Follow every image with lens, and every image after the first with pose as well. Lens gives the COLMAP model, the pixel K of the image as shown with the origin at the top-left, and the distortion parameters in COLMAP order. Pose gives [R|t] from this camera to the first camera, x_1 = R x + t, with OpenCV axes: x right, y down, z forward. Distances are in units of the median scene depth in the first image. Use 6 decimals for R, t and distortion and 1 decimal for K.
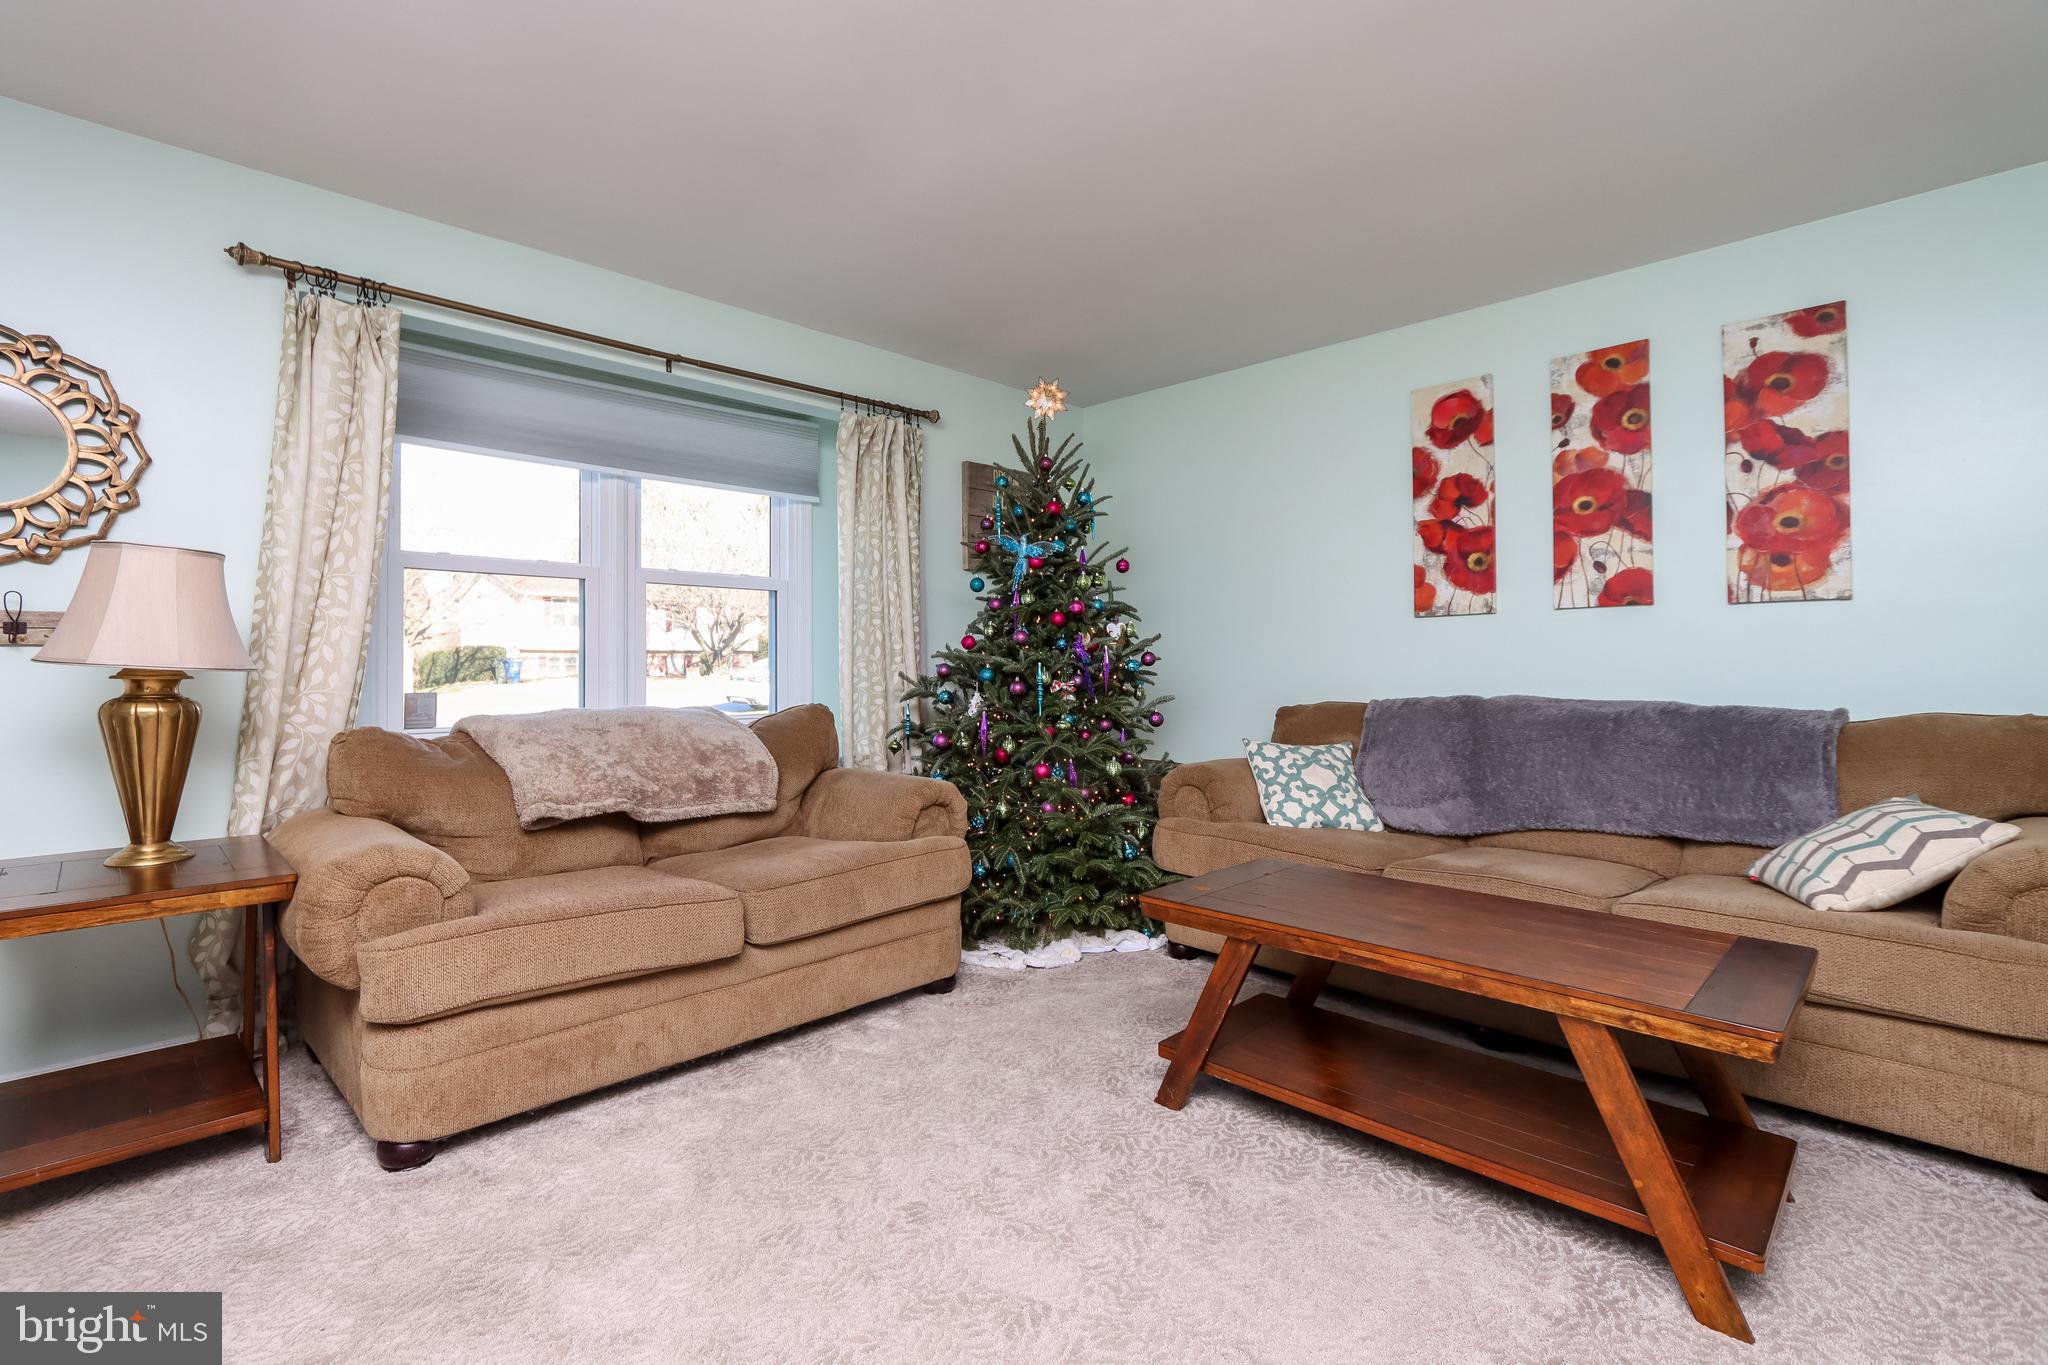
lens RADIAL K [[984.1, 0, 1019.3], [0, 984.1, 656.0], [0, 0, 1]] dist [0.003603, 0.000894]
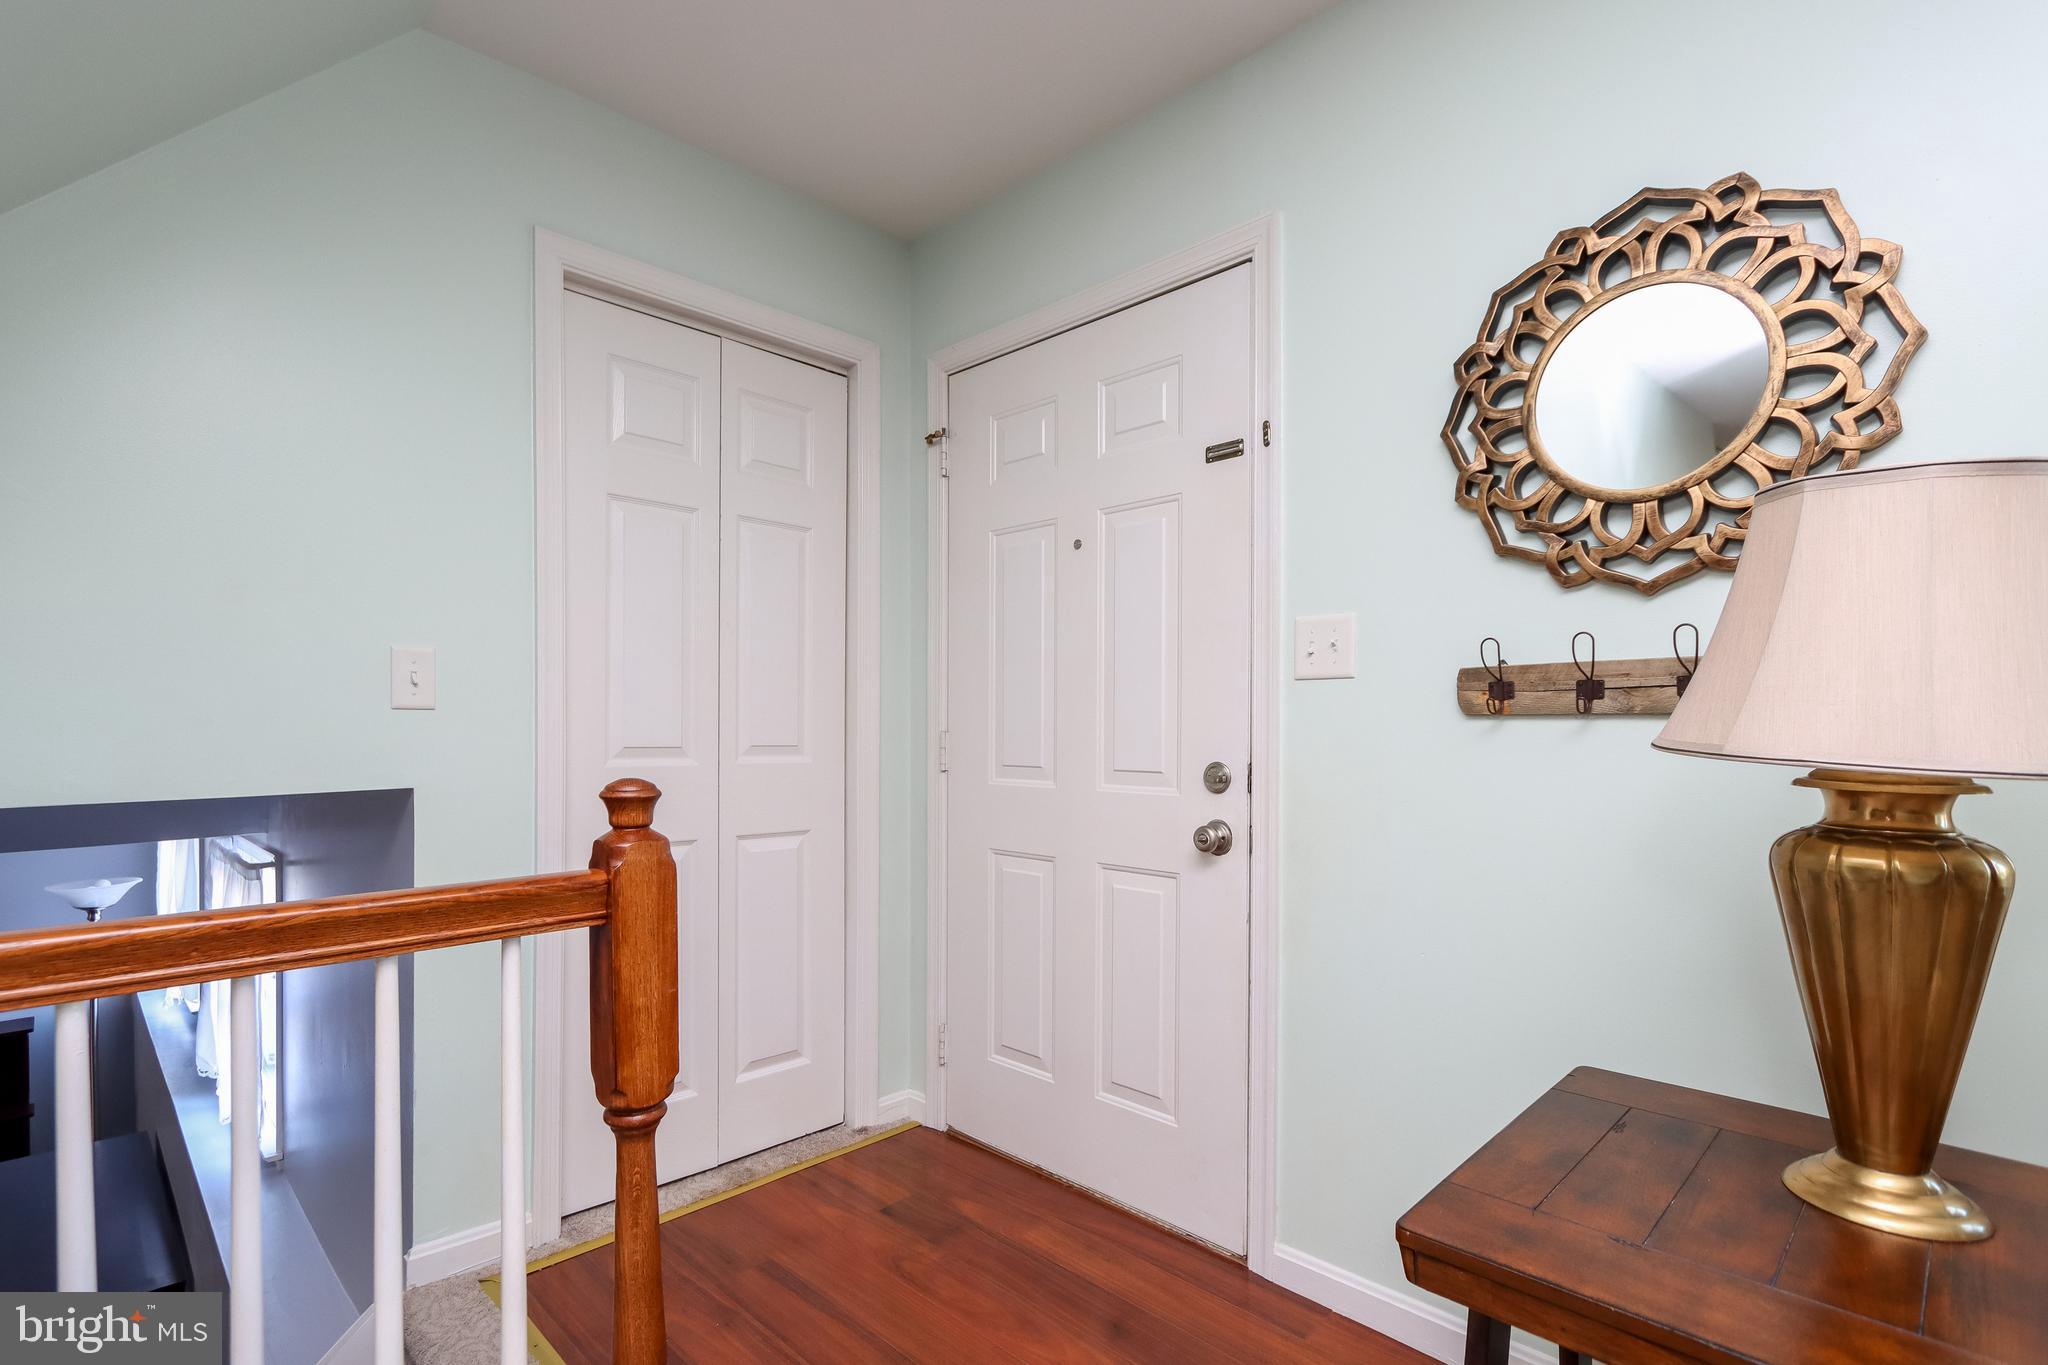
lens RADIAL K [[959.7, 0, 1025.6], [0, 959.7, 729.3], [0, 0, 1]] dist [0.002601, 0.000465]
pose [[0.022284, 0.005199, -0.999738, -0.433099], [0.008857, 0.999946, 0.005398, -0.008529], [0.999712, -0.008974, 0.022237, 0.571970]]
